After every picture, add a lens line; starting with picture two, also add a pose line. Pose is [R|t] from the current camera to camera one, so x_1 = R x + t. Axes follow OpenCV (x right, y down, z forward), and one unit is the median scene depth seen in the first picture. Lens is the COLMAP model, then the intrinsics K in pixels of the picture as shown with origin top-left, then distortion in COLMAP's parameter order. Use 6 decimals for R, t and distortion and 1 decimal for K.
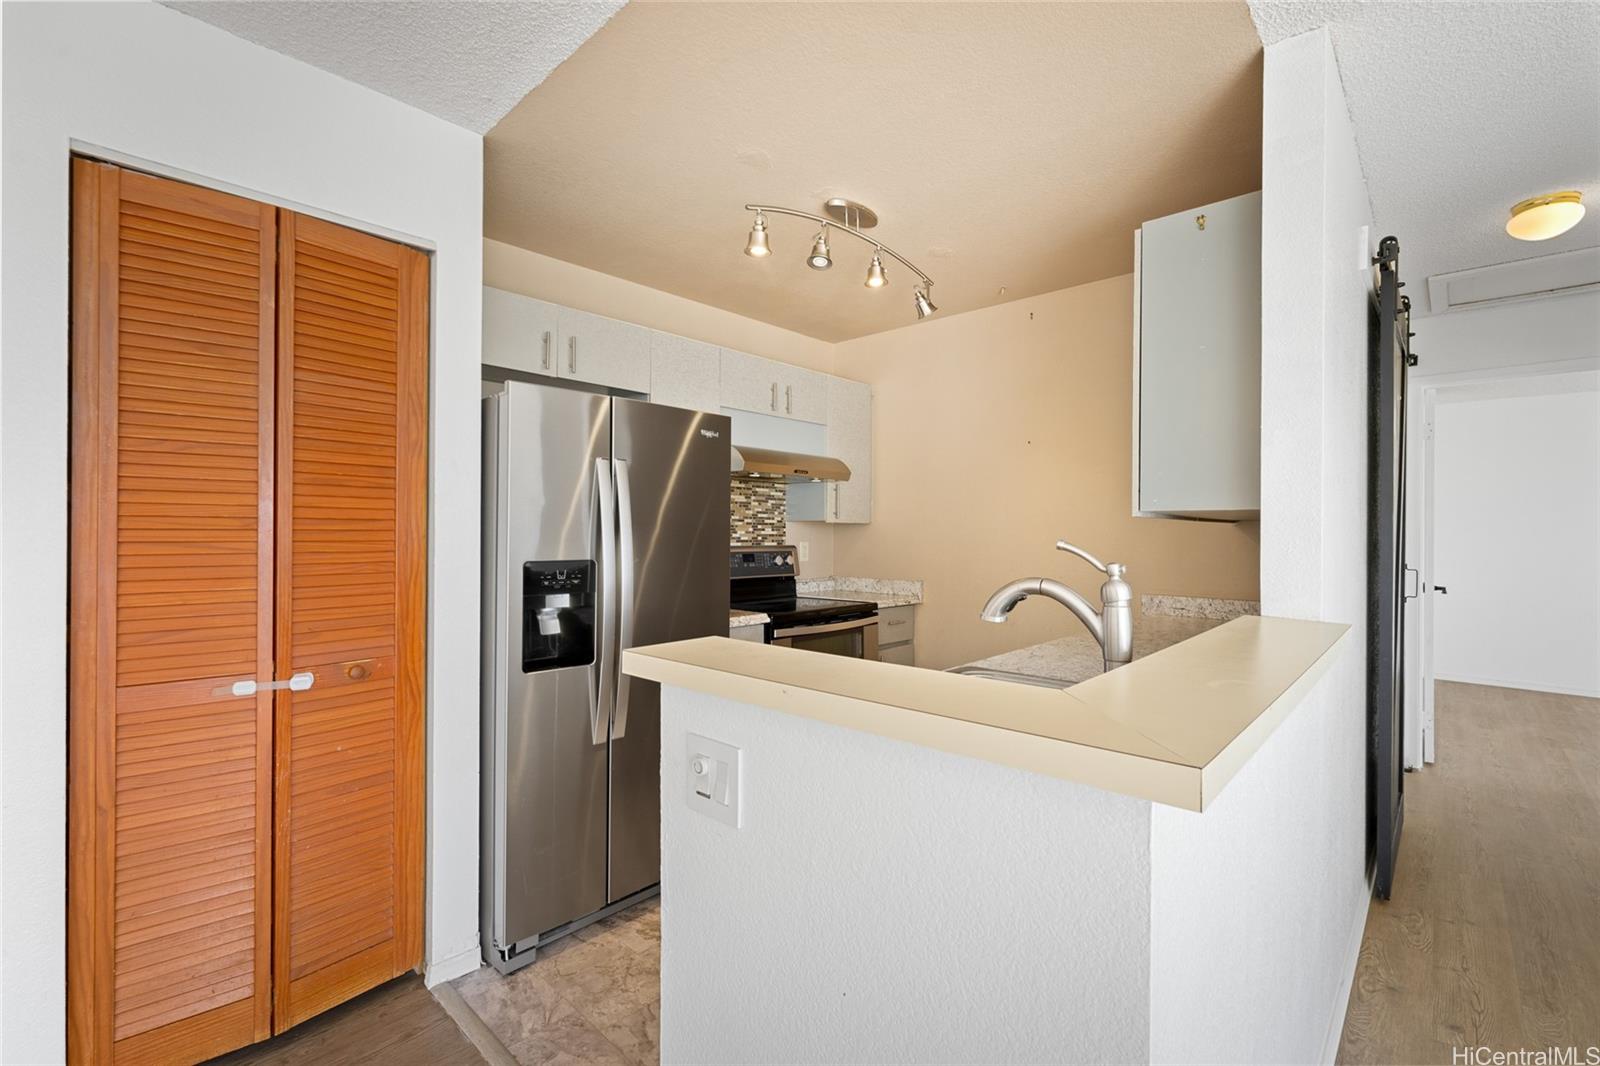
lens RADIAL K [[698.7, 0, 791.9], [0, 698.7, 529.0], [0, 0, 1]] dist [-0.002298, -0.000071]
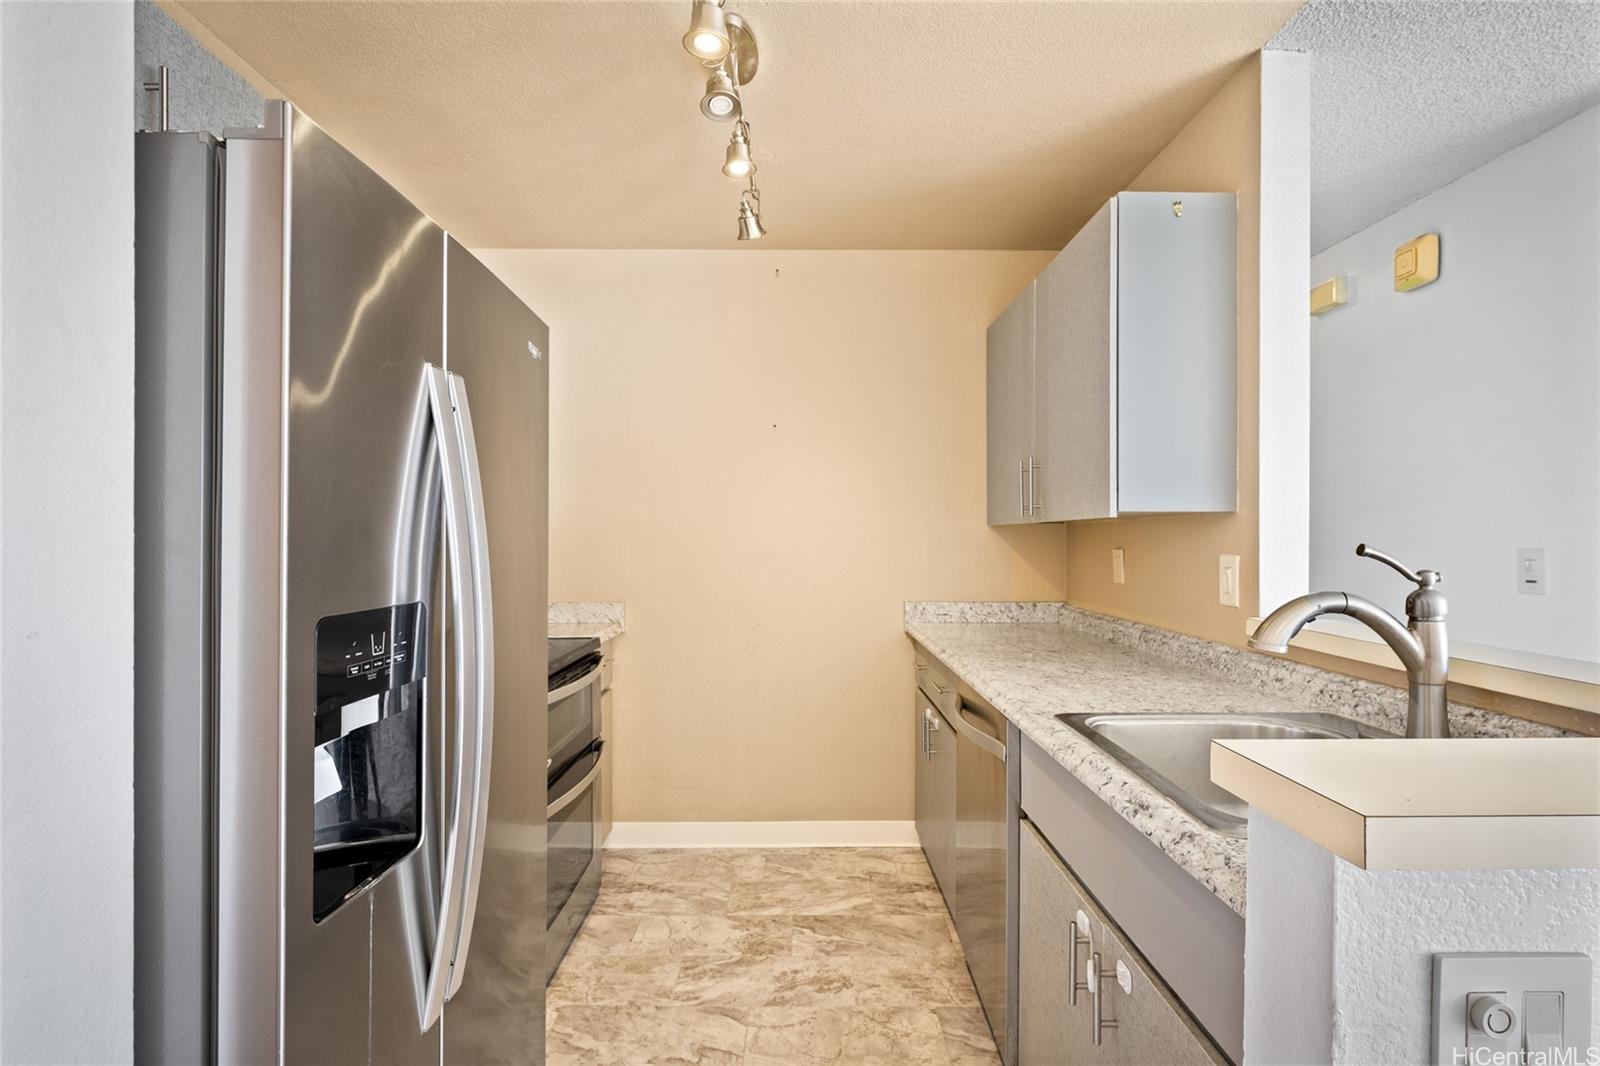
lens RADIAL K [[783.6, 0, 798.0], [0, 783.6, 542.8], [0, 0, 1]] dist [0.006032, 0.000390]
pose [[0.726878, -0.009478, 0.686701, -0.455579], [-0.000363, 0.999899, 0.014186, 0.000455], [-0.686767, -0.010561, 0.726801, 0.497563]]
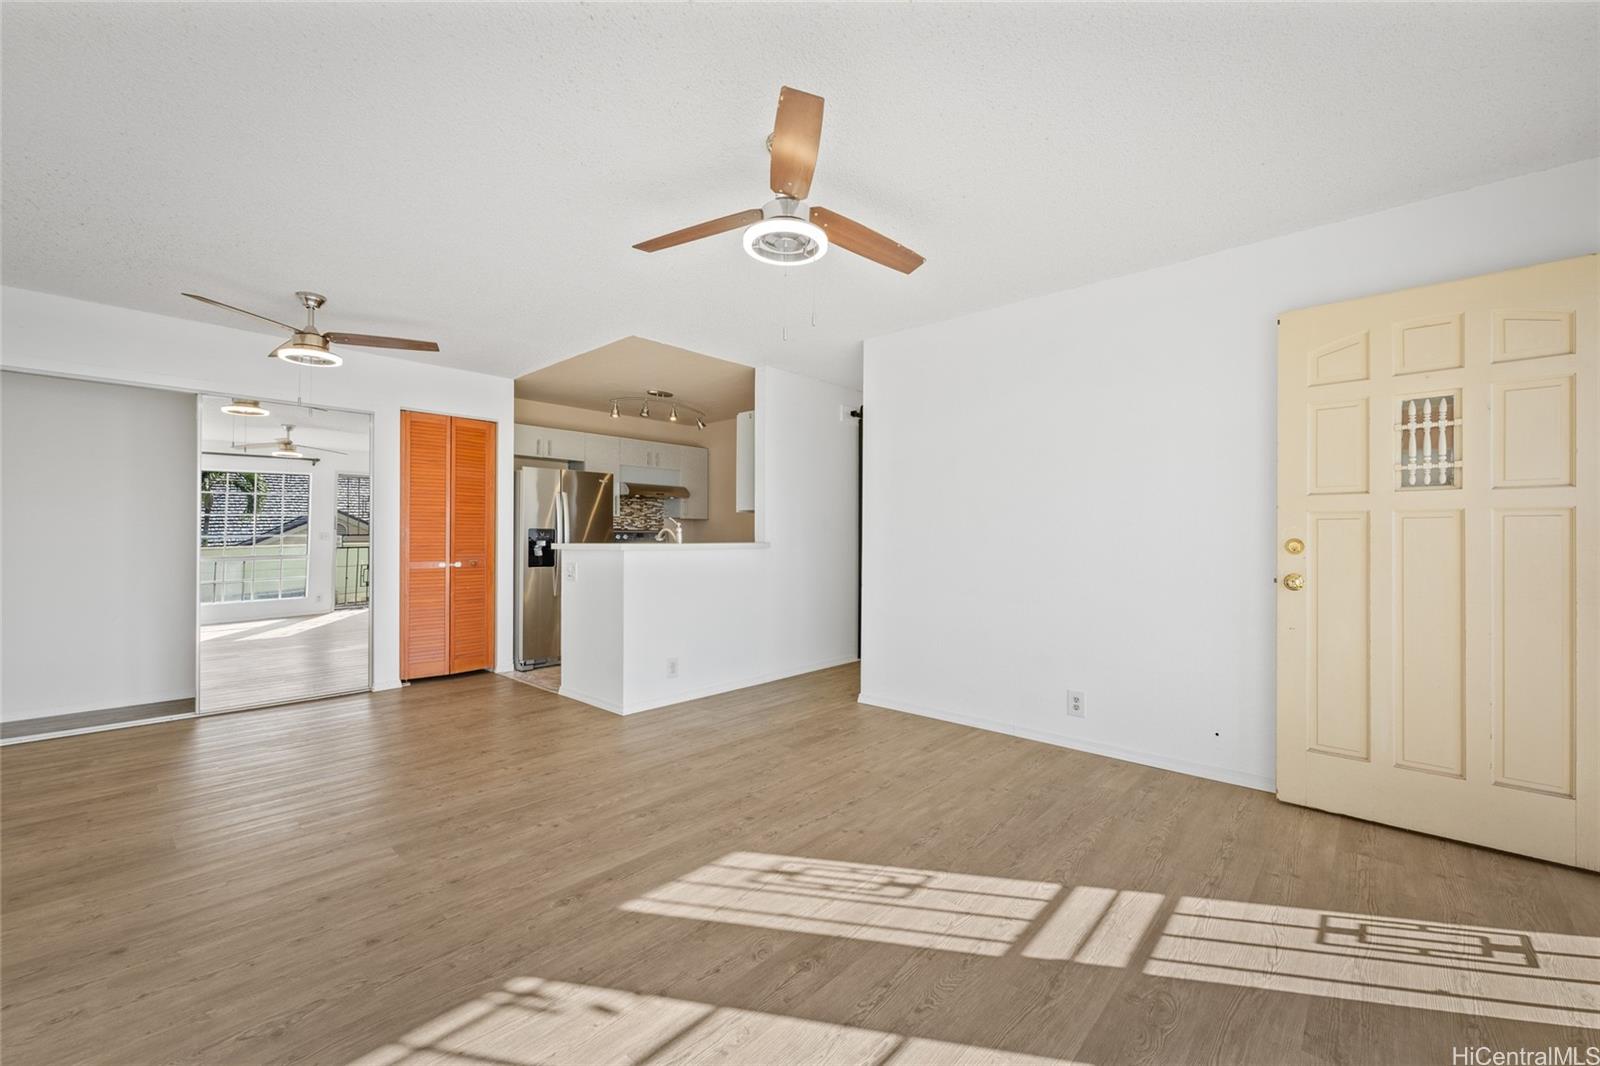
lens RADIAL K [[634.2, 0, 793.1], [0, 634.2, 534.1], [0, 0, 1]] dist [-0.004388, -0.000565]
pose [[0.999802, -0.003574, 0.019553, 0.617595], [0.003603, 0.999992, -0.001475, 0.072963], [-0.019548, 0.001545, 0.999808, -1.541178]]
